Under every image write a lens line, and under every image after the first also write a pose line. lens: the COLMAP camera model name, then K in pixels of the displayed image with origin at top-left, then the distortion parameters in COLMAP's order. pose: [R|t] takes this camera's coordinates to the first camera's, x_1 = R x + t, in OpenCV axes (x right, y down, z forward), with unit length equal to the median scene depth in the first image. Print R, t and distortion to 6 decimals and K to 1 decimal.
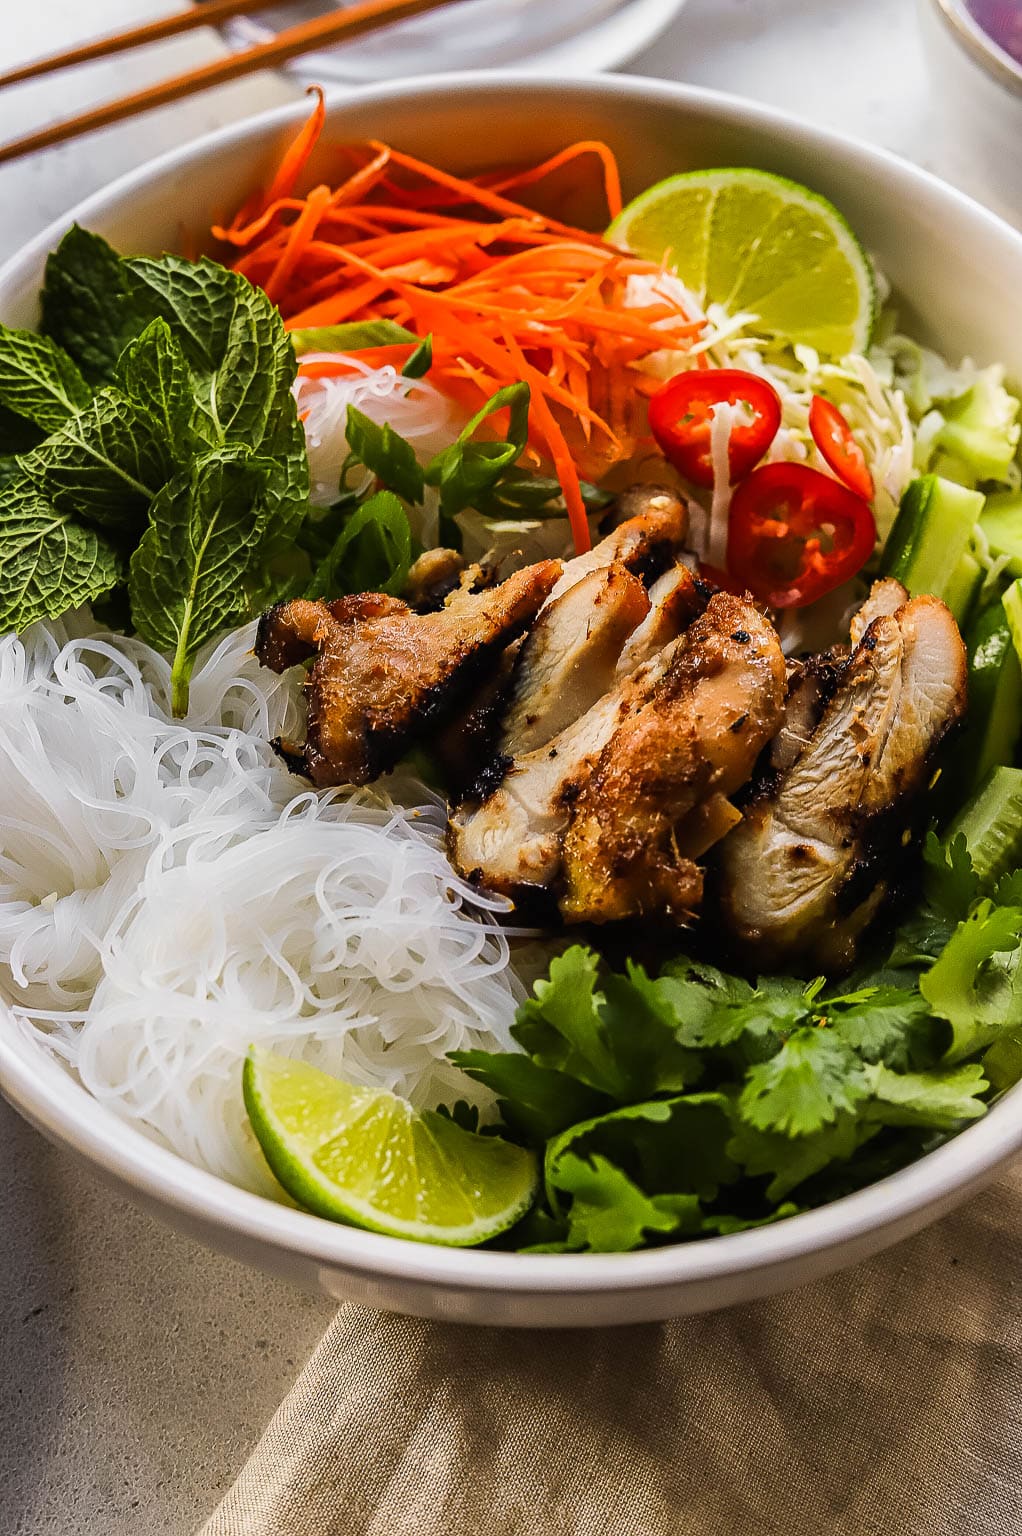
lens RADIAL K [[2536.9, 0, 511.0], [0, 2536.9, 768.0], [0, 0, 1]] dist [-0.117922, 0.008853]
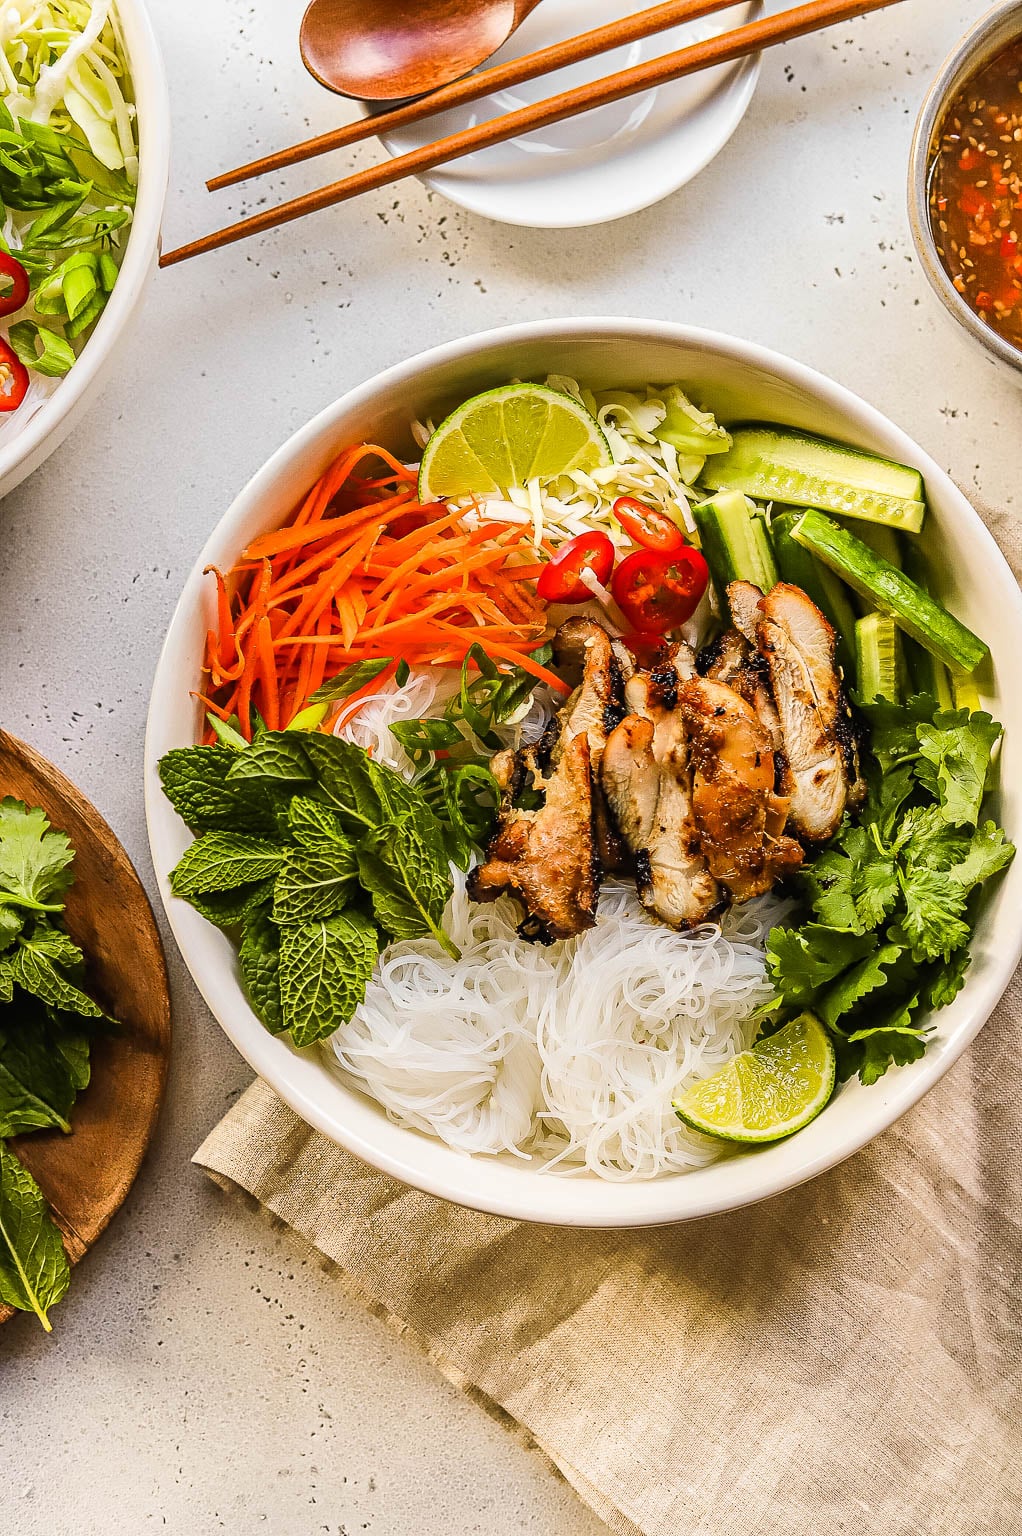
lens RADIAL K [[2394.3, 0, 511.0], [0, 2394.3, 768.0], [0, 0, 1]] dist [-0.147680, -0.022206]
pose [[0.741561, -0.670088, 0.032694, -0.076718], [0.584493, 0.669221, 0.458815, -0.768432], [-0.329326, -0.321130, 0.887930, -0.292169]]
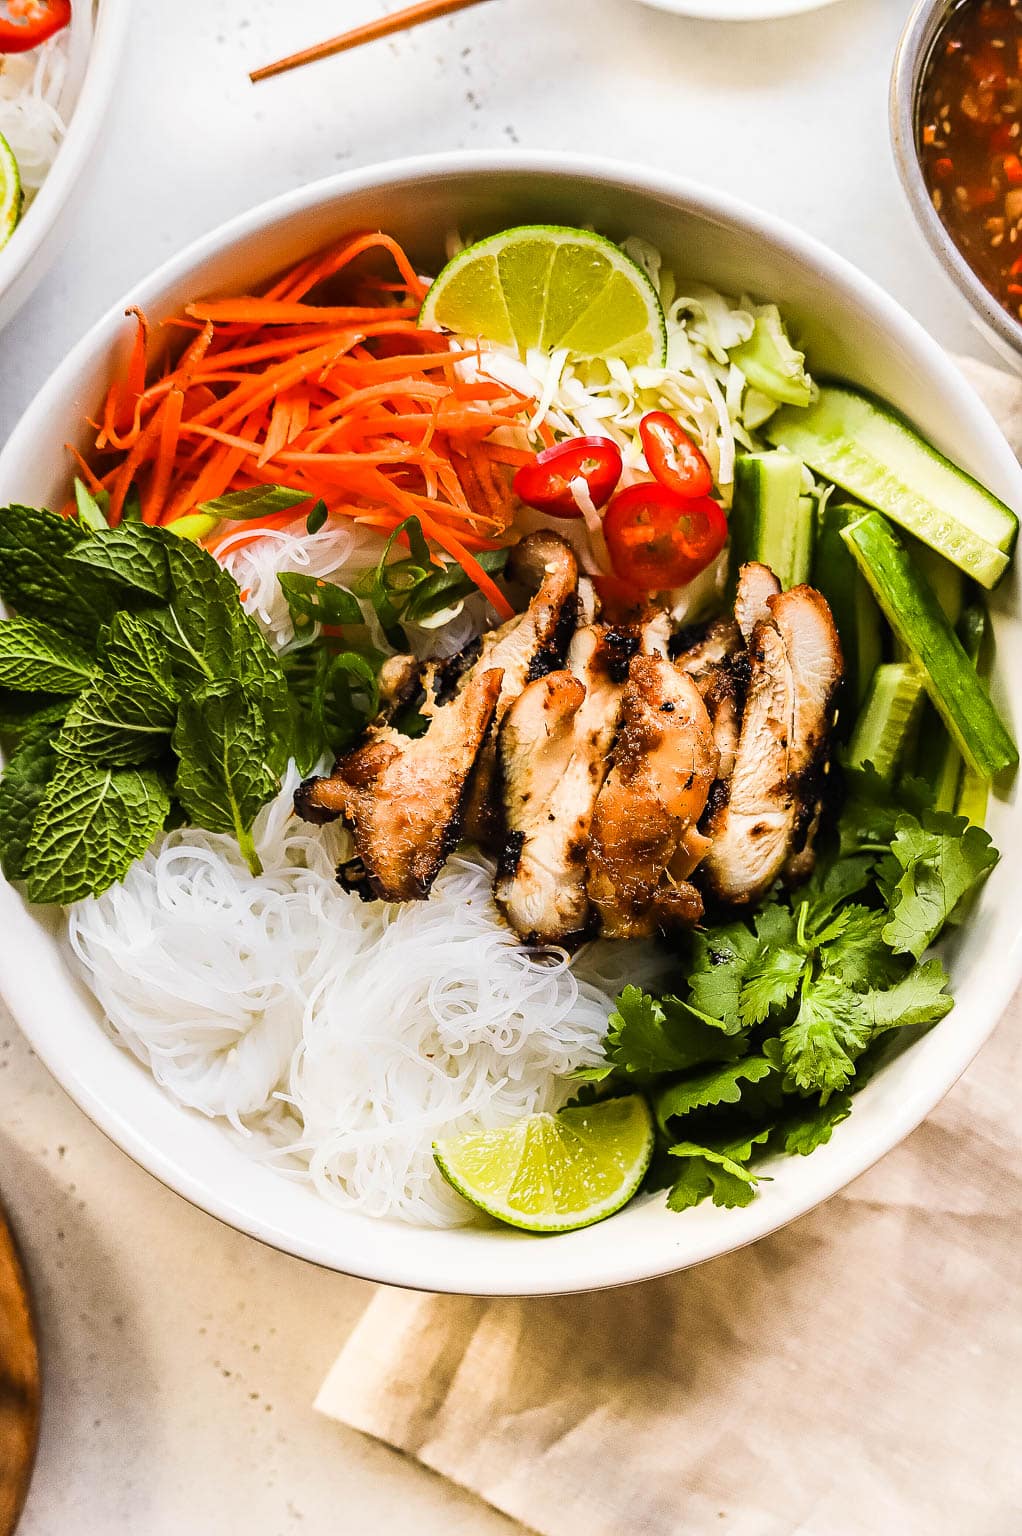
lens RADIAL K [[2536.9, 0, 511.0], [0, 2536.9, 768.0], [0, 0, 1]] dist [-0.117922, 0.008853]
pose [[0.935420, -0.352703, -0.024285, 0.036918], [0.321576, 0.820300, 0.472966, -0.628579], [-0.146896, -0.450231, 0.880746, -0.111080]]
